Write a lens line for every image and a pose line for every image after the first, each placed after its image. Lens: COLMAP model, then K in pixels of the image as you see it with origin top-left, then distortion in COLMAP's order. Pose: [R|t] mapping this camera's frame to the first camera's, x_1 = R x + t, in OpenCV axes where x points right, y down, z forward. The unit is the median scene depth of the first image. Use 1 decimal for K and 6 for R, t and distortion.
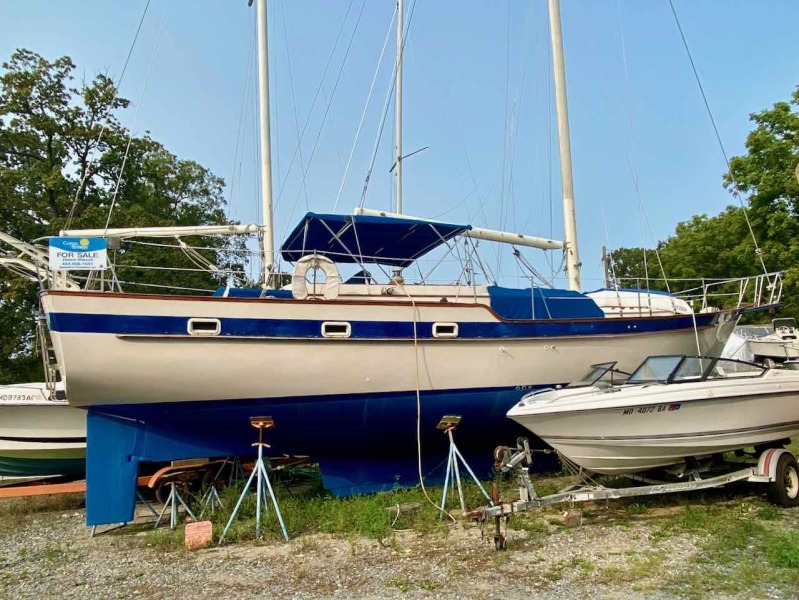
lens RADIAL K [[533.9, 0, 398.9], [0, 533.9, 338.9], [0, 0, 1]] dist [0.023237, -0.002382]
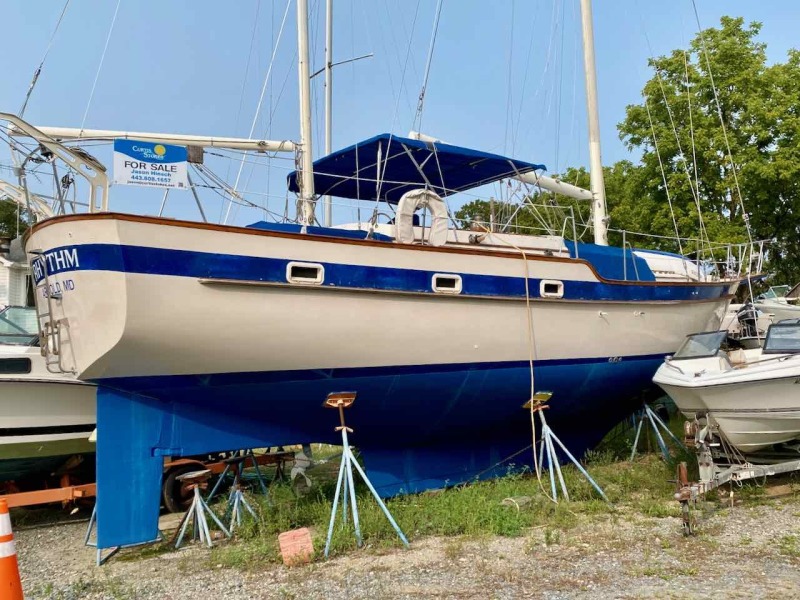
lens RADIAL K [[711.4, 0, 400.0], [0, 711.4, 300.0], [0, 0, 1]] dist [0.026364, -0.011457]
pose [[0.959709, 0.031028, 0.279277, -0.462796], [-0.028691, 0.999511, -0.012454, 0.021695], [-0.279527, 0.003939, 0.960130, -0.010422]]
